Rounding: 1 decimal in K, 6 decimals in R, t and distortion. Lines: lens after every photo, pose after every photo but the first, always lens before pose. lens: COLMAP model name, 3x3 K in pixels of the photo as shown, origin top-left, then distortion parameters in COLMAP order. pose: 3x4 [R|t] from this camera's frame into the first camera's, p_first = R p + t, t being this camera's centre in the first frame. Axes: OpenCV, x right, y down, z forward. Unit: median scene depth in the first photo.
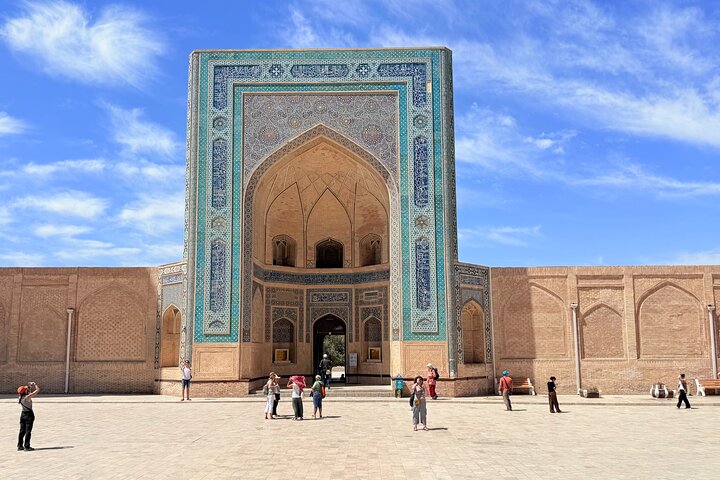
lens RADIAL K [[621.9, 0, 372.3], [0, 621.9, 275.8], [0, 0, 1]] dist [0.099335, -0.068749]
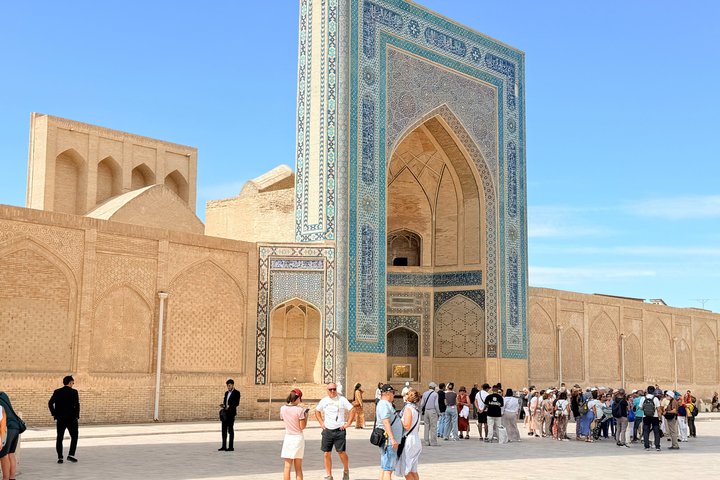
lens RADIAL K [[958.7, 0, 359.4], [0, 958.7, 242.0], [0, 0, 1]] dist [0.158497, 0.000000]
pose [[0.664500, 0.117582, 0.737980, -1.116918], [-0.108571, 0.992256, -0.060335, 0.039753], [-0.739359, -0.040031, 0.672120, 0.182534]]
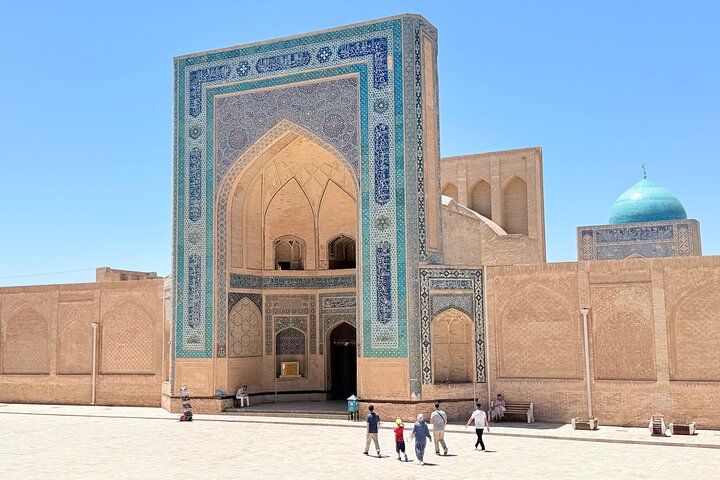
lens RADIAL K [[903.7, 0, 358.7], [0, 903.7, 236.5], [0, 0, 1]] dist [0.135565, 0.000000]
pose [[0.897809, -0.053778, -0.437090, 0.585571], [0.060038, 0.998196, 0.000507, -0.065667], [0.436274, -0.026697, 0.899418, -0.156116]]
